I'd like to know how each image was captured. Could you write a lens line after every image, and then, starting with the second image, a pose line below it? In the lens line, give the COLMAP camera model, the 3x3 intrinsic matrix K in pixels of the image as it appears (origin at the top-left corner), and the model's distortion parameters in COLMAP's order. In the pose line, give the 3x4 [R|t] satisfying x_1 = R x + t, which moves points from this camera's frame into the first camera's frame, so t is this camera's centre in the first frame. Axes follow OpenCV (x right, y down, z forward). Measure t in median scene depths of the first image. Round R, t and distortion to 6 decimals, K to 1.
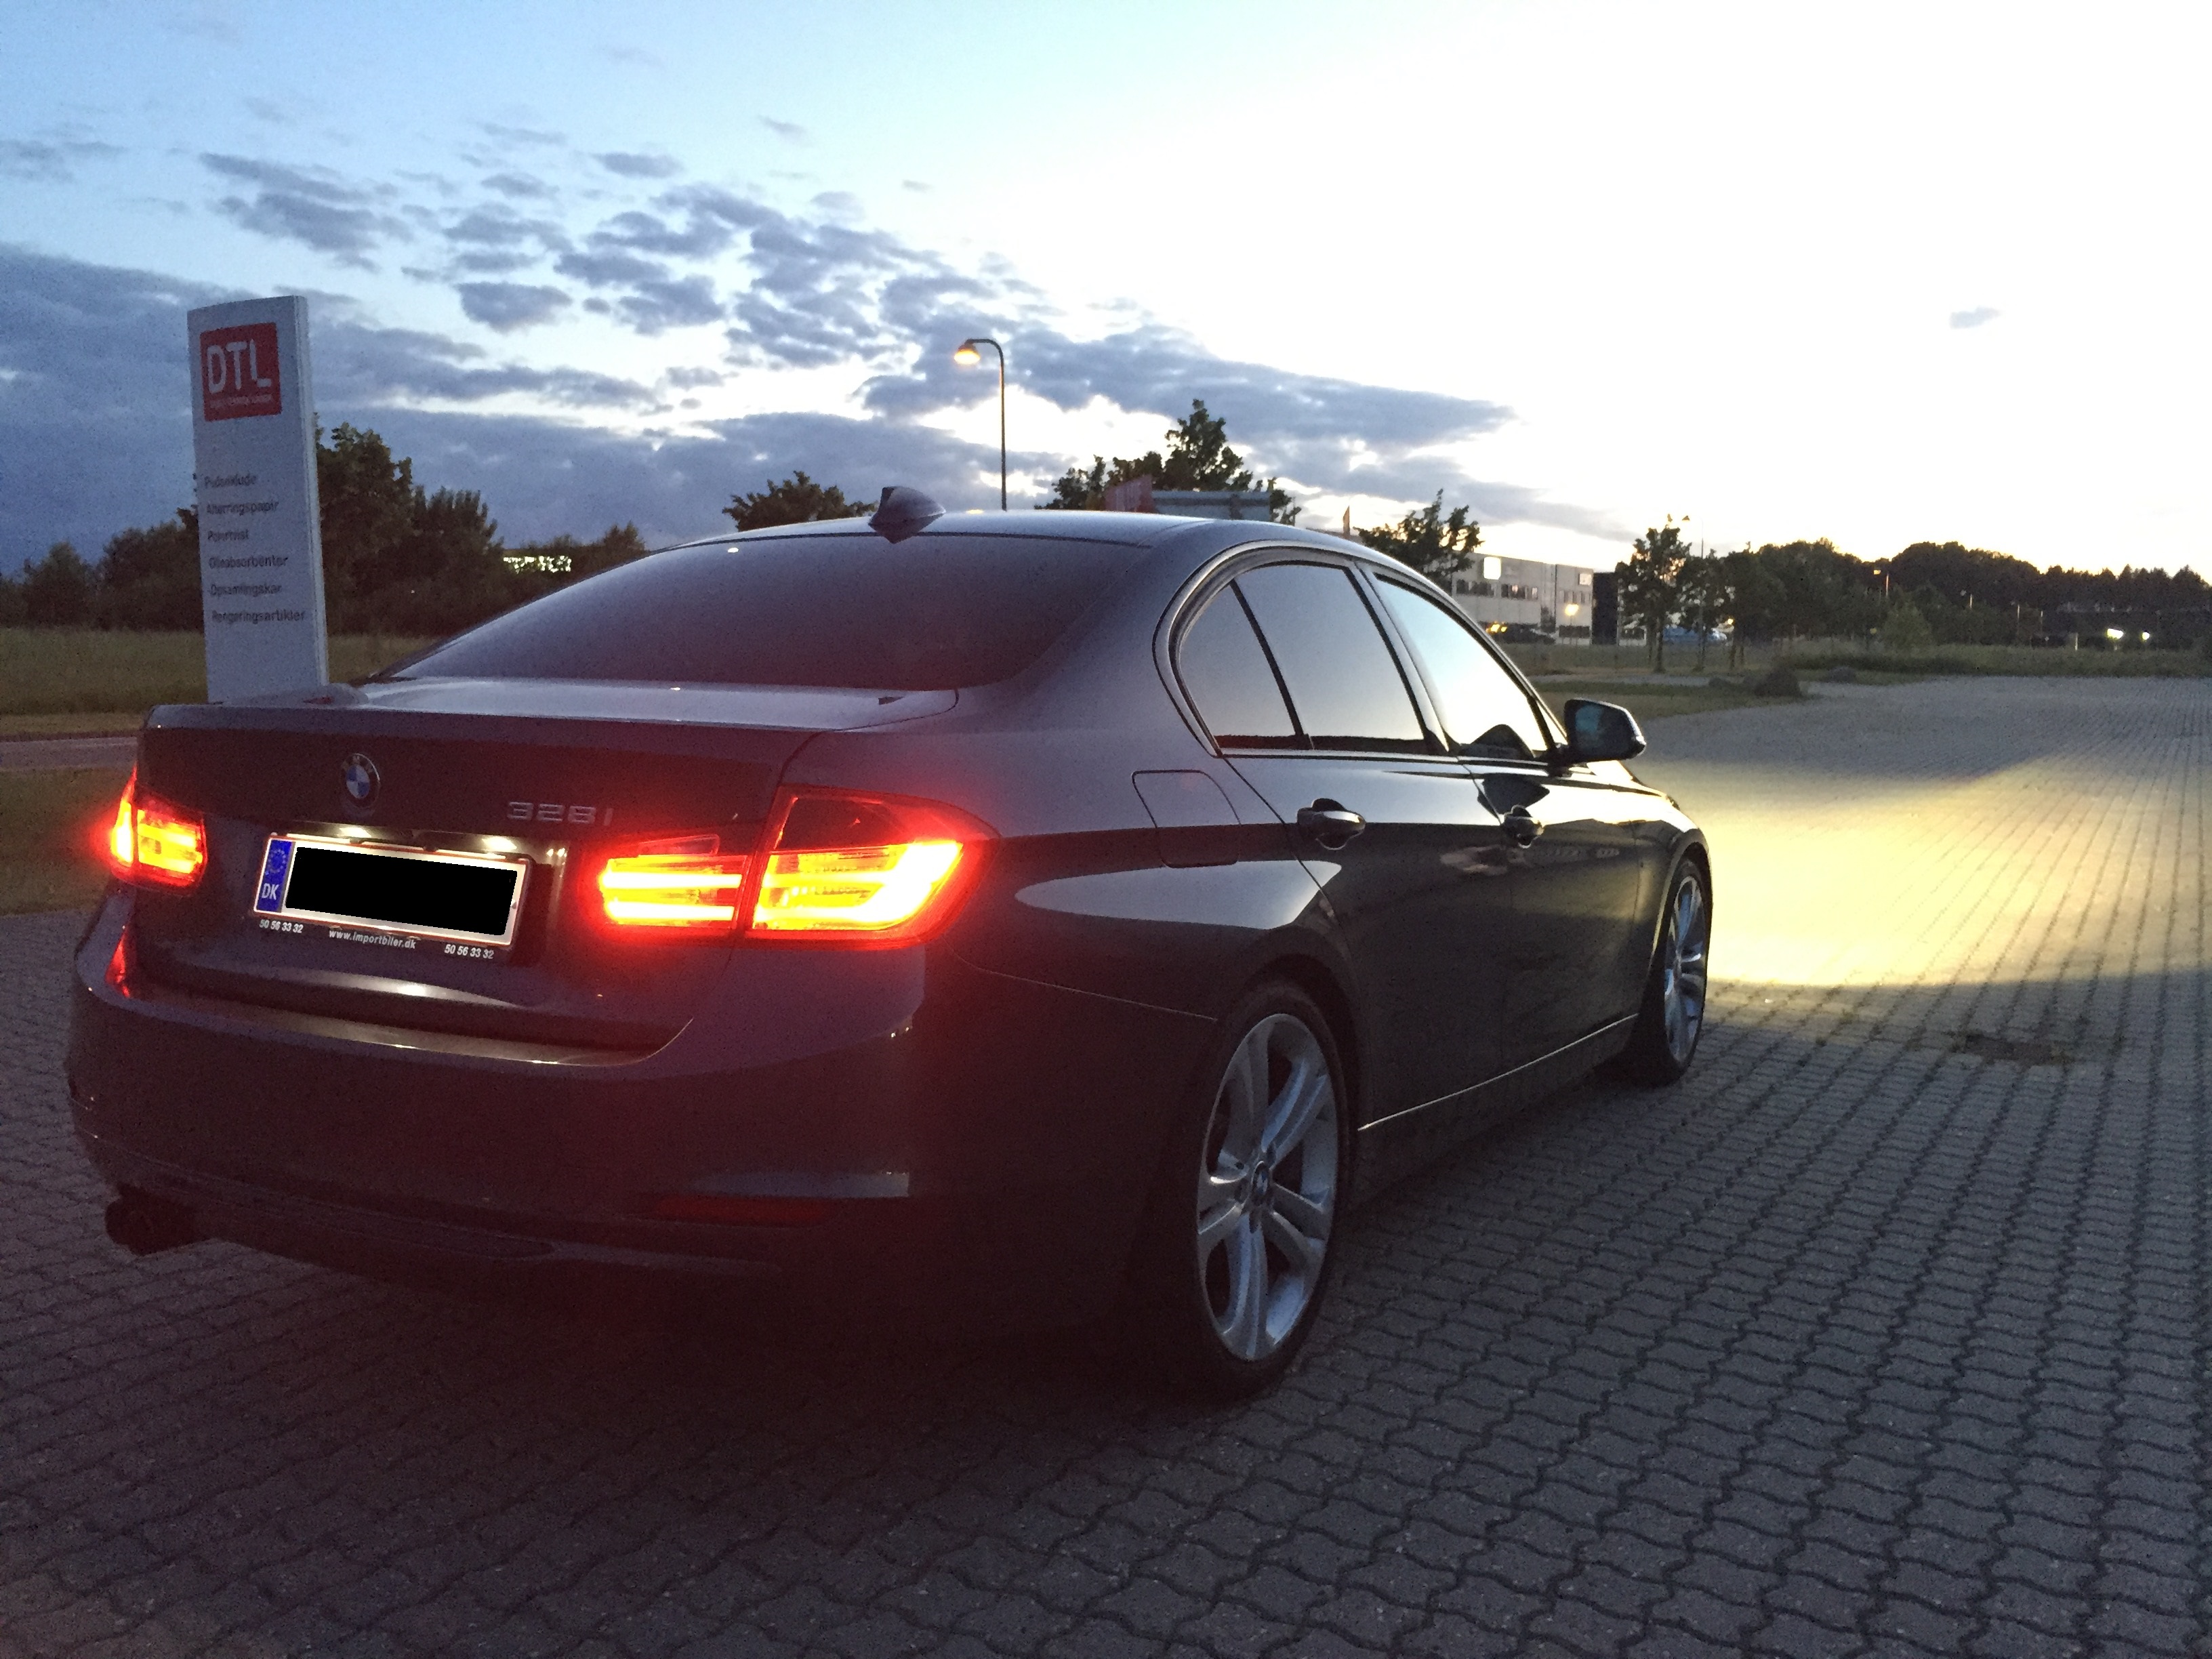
lens RADIAL K [[1903.6, 0, 1106.0], [0, 1903.6, 829.5], [0, 0, 1]] dist [0.070939, -0.106989]
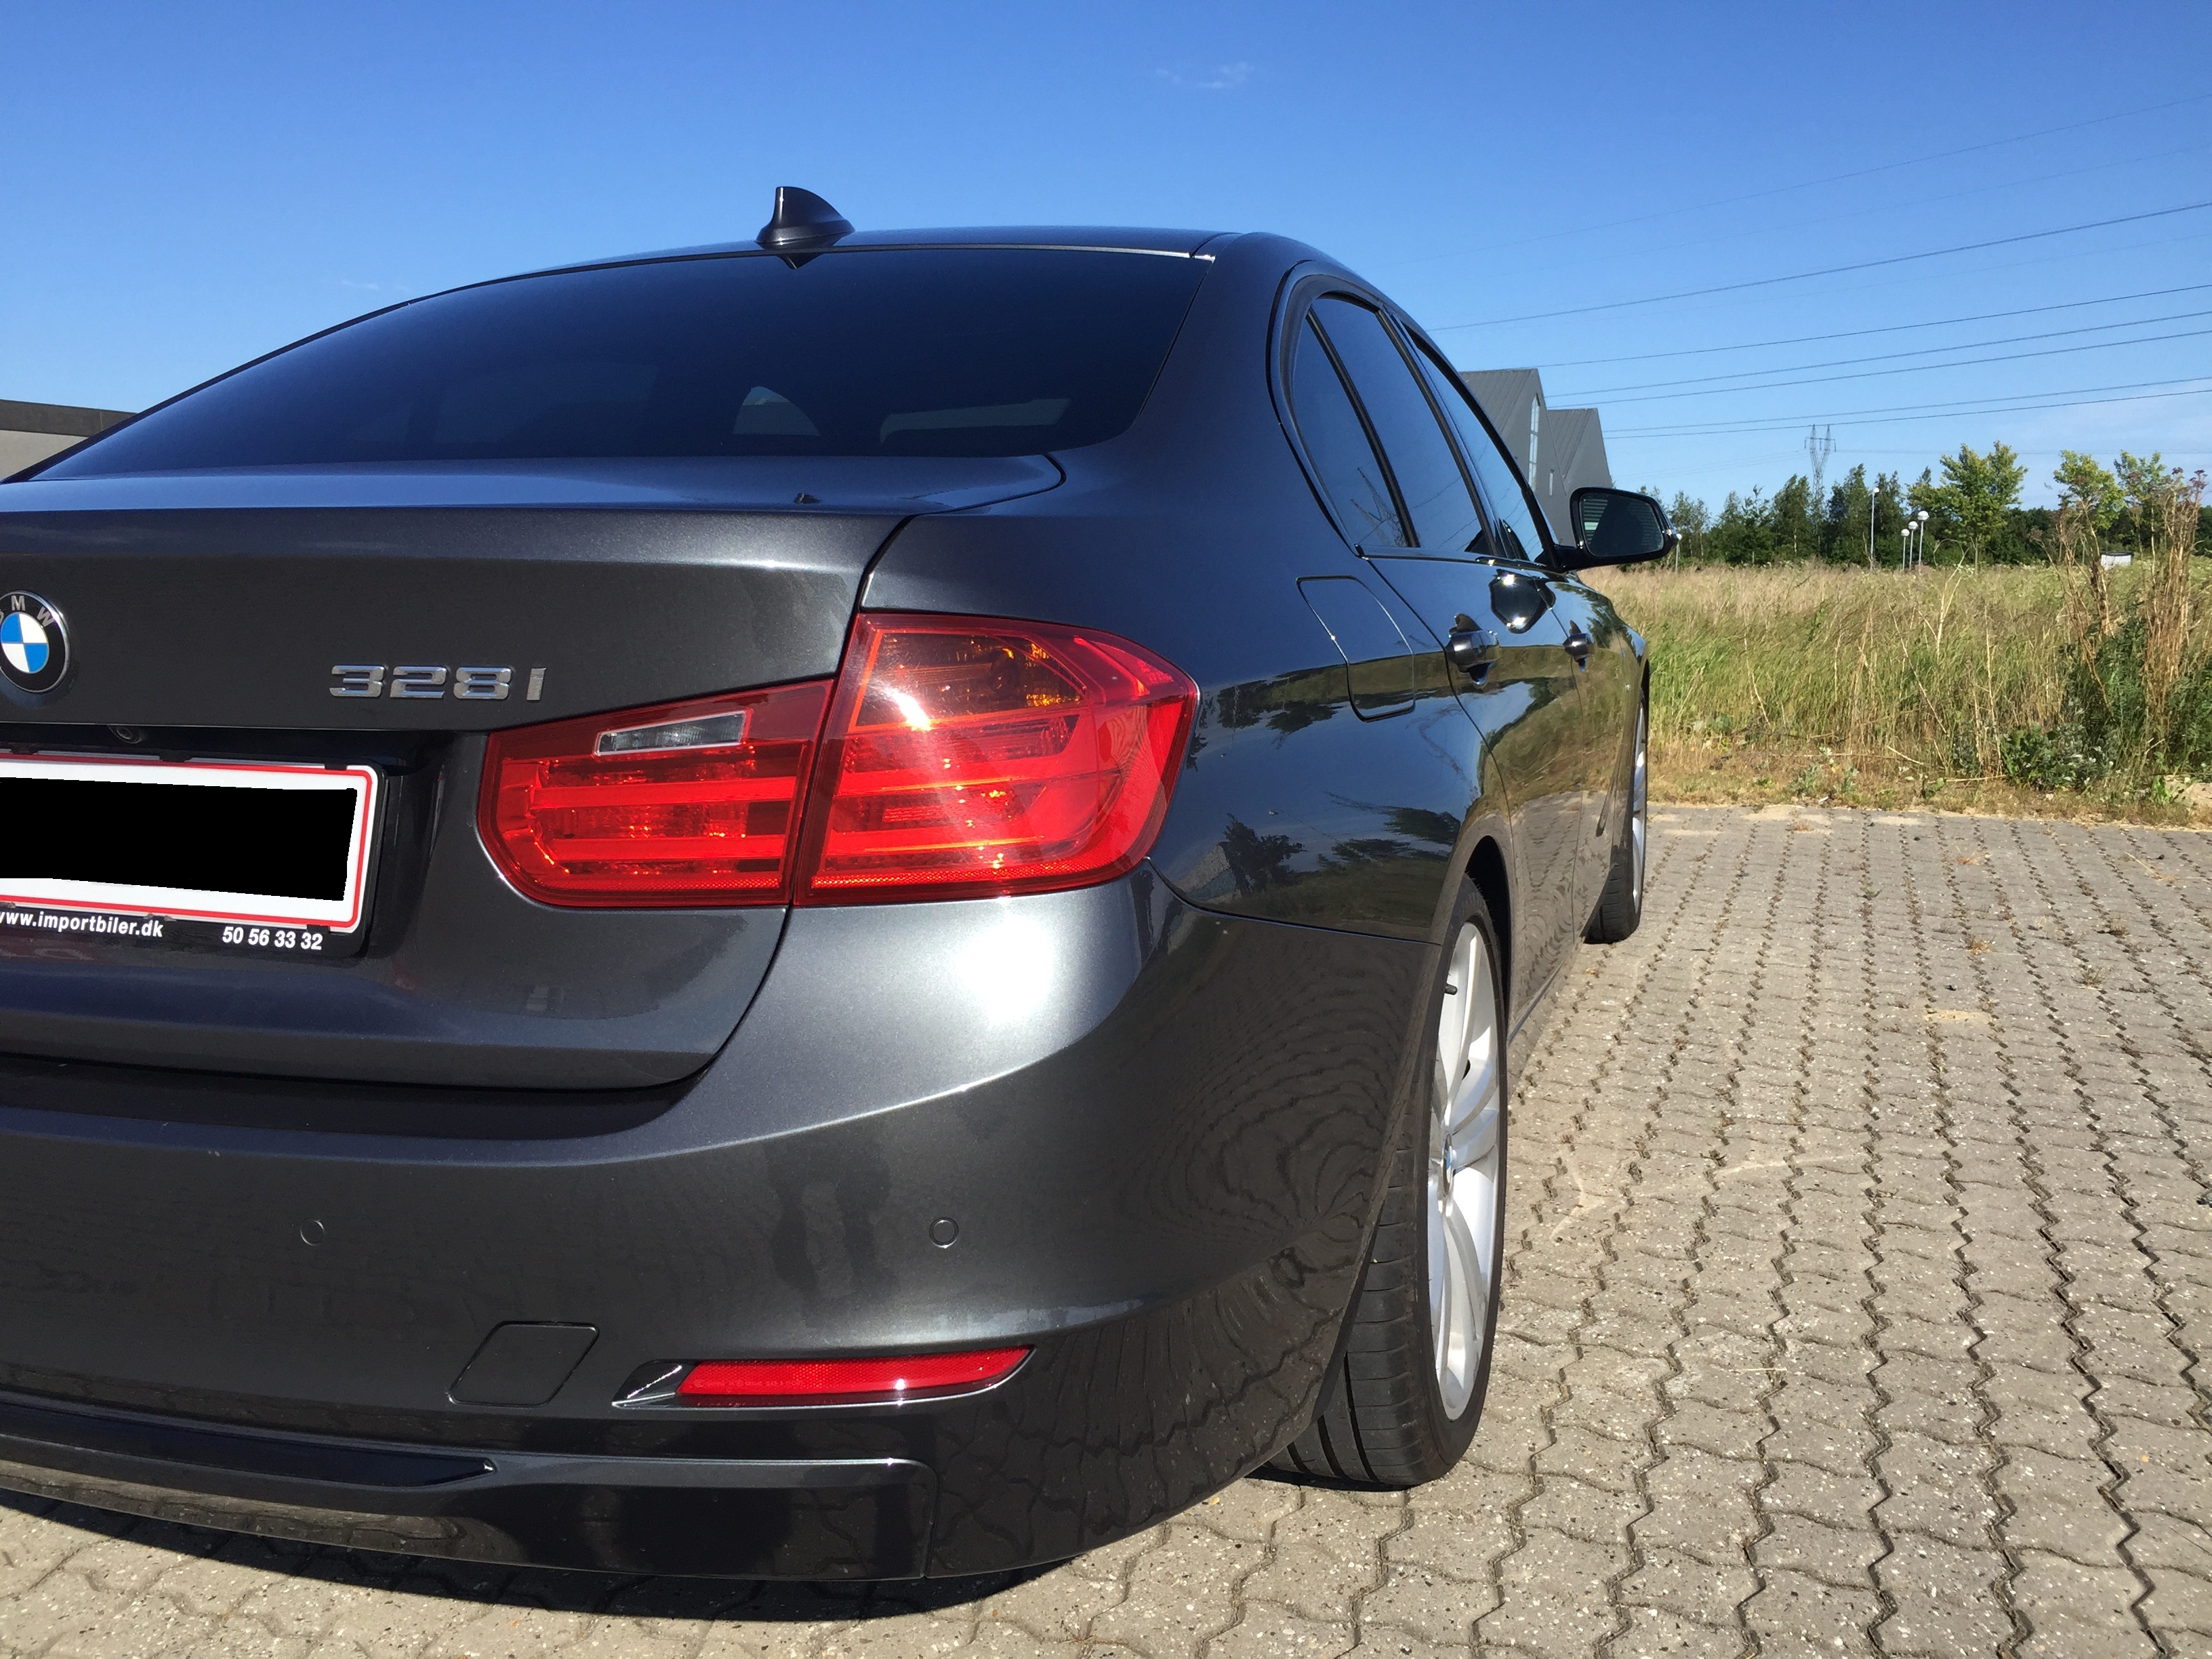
lens RADIAL K [[1903.6, 0, 1106.0], [0, 1903.6, 829.5], [0, 0, 1]] dist [0.070939, -0.106989]
pose [[0.982598, -0.061187, 0.175379, -0.184780], [0.047125, 0.995413, 0.083258, -0.002905], [-0.179669, -0.073545, 0.980974, 0.398242]]
